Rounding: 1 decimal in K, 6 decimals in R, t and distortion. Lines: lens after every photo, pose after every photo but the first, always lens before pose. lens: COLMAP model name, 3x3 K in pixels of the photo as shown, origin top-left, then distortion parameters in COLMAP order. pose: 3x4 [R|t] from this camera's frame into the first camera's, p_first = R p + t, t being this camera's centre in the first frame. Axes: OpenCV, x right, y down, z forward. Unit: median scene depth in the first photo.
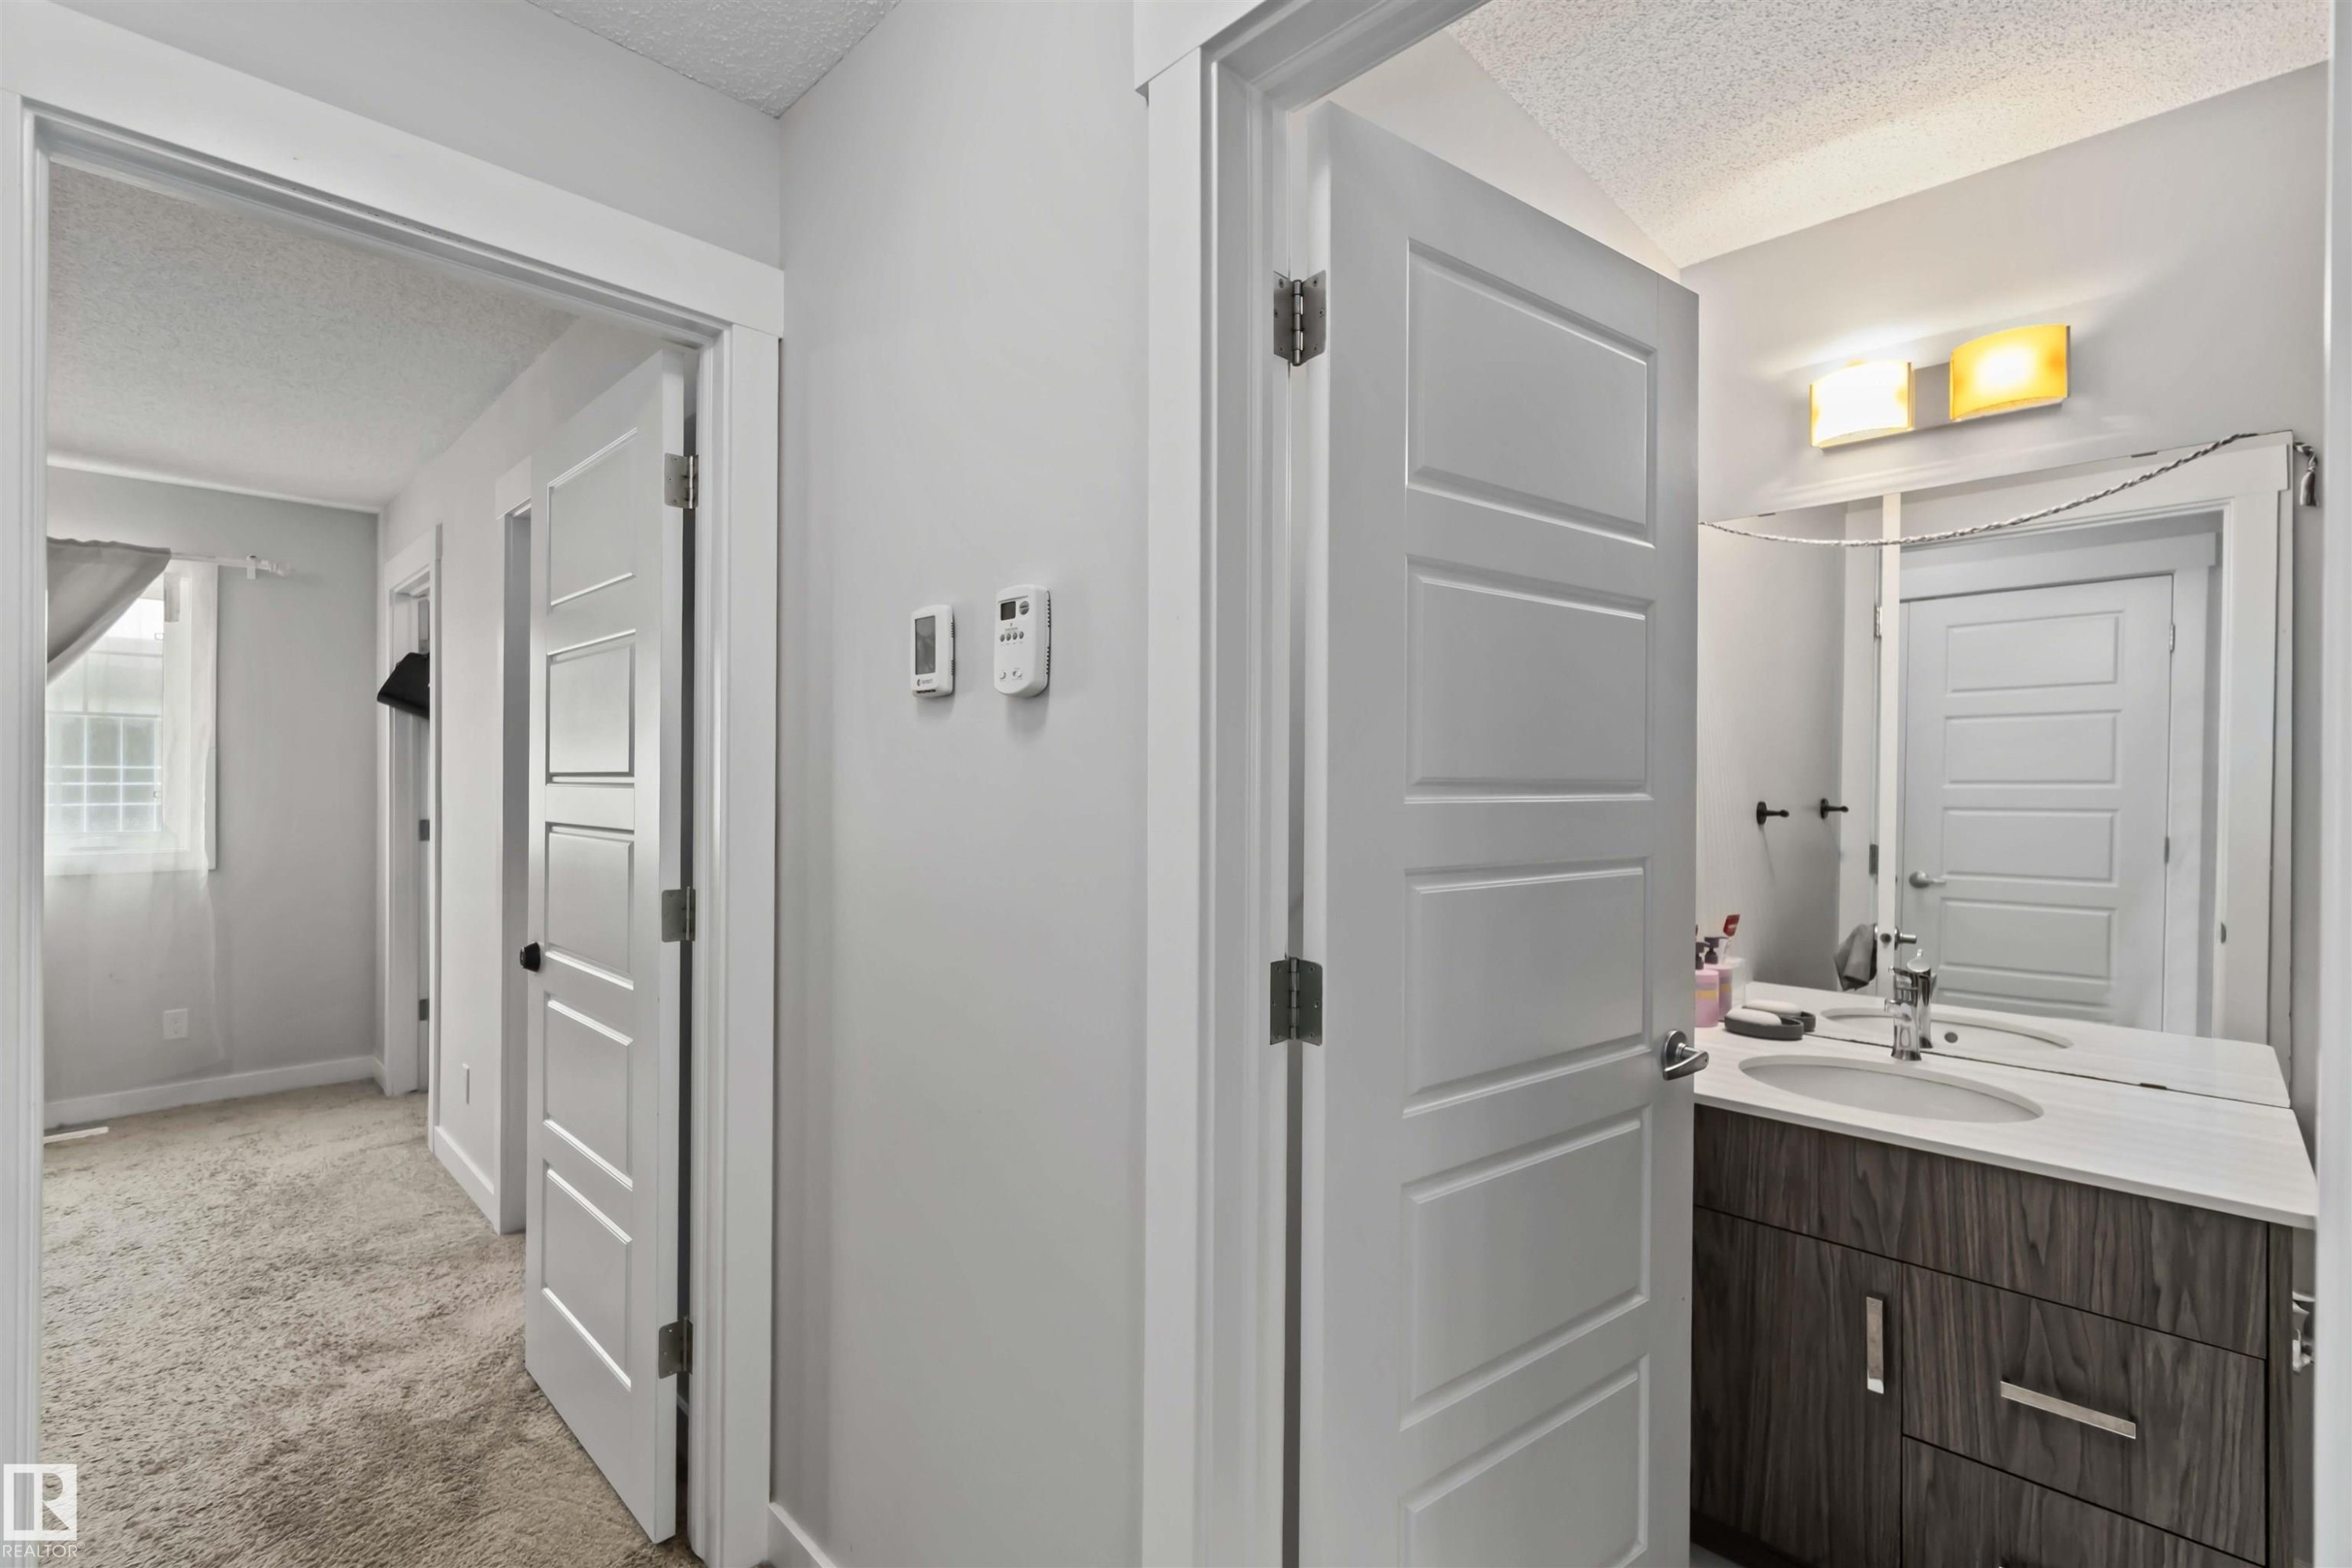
lens RADIAL K [[1023.9, 0, 1159.6], [0, 1023.9, 774.3], [0, 0, 1]] dist [0.001314, -0.000368]
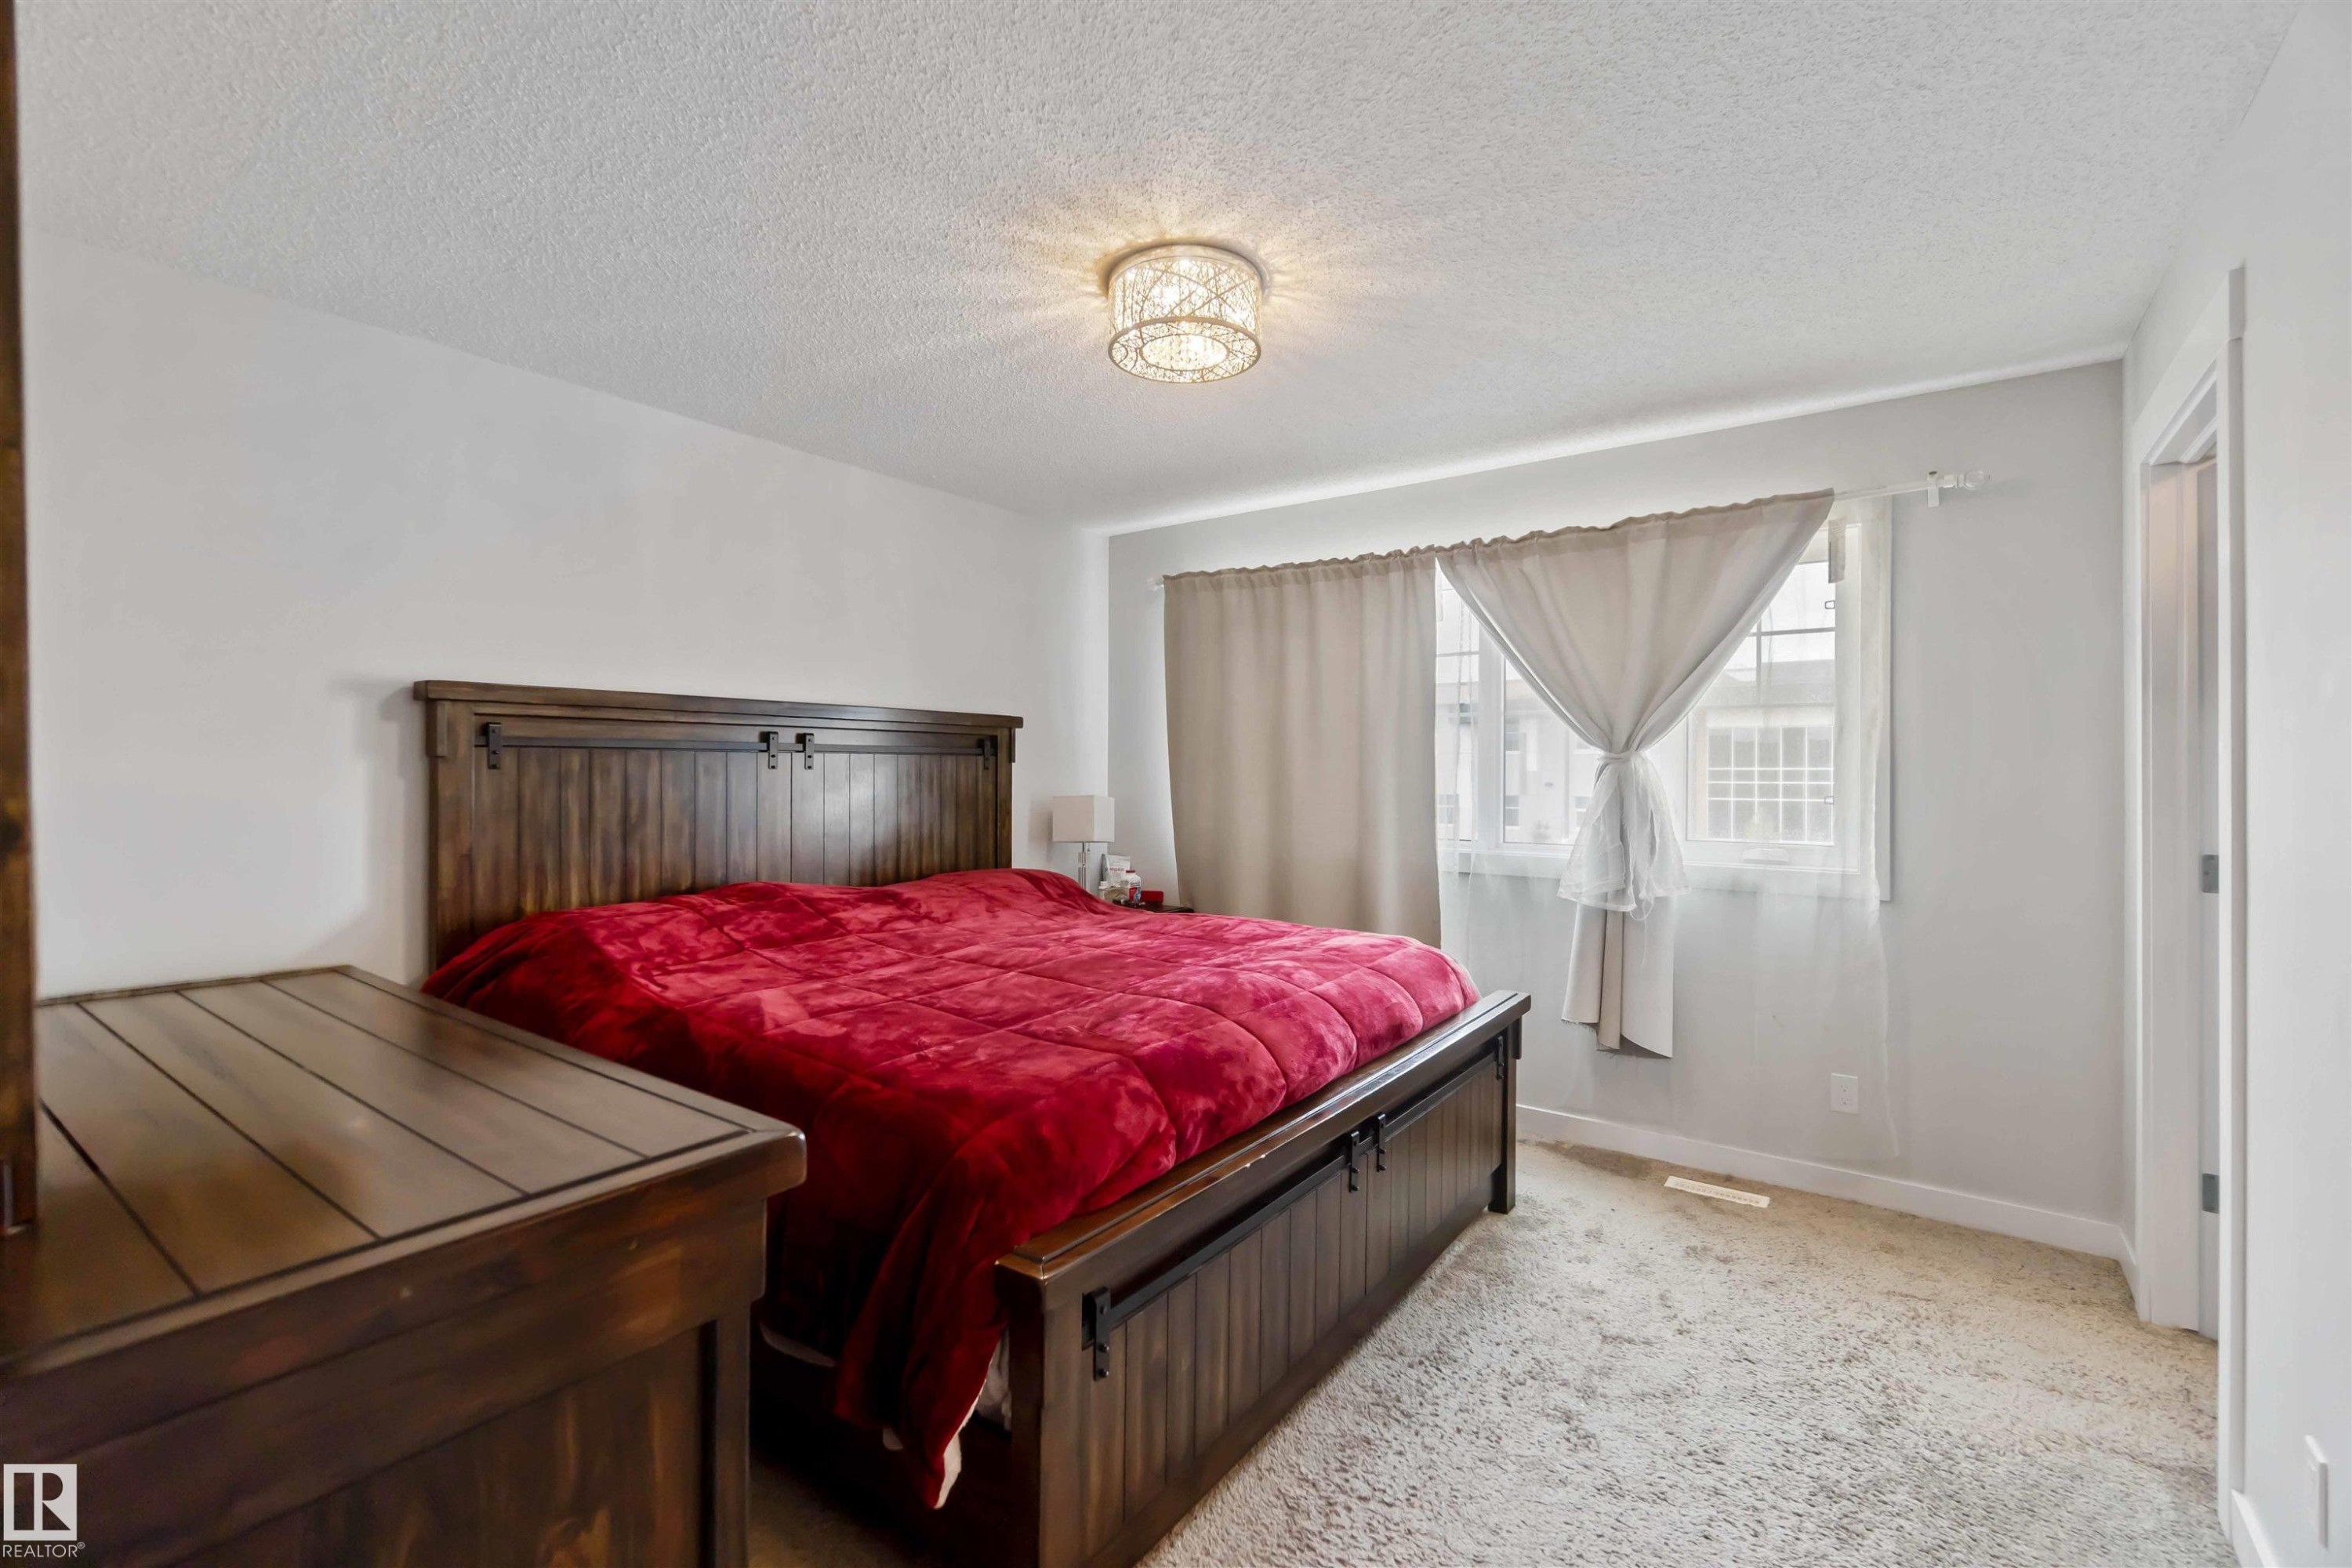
lens RADIAL K [[1023.9, 0, 1159.6], [0, 1023.9, 774.3], [0, 0, 1]] dist [0.001314, -0.000368]
pose [[0.142936, -0.004990, -0.989719, -0.260763], [0.000475, 0.999988, -0.004974, 0.003571], [0.989732, 0.000241, 0.142936, 0.374375]]
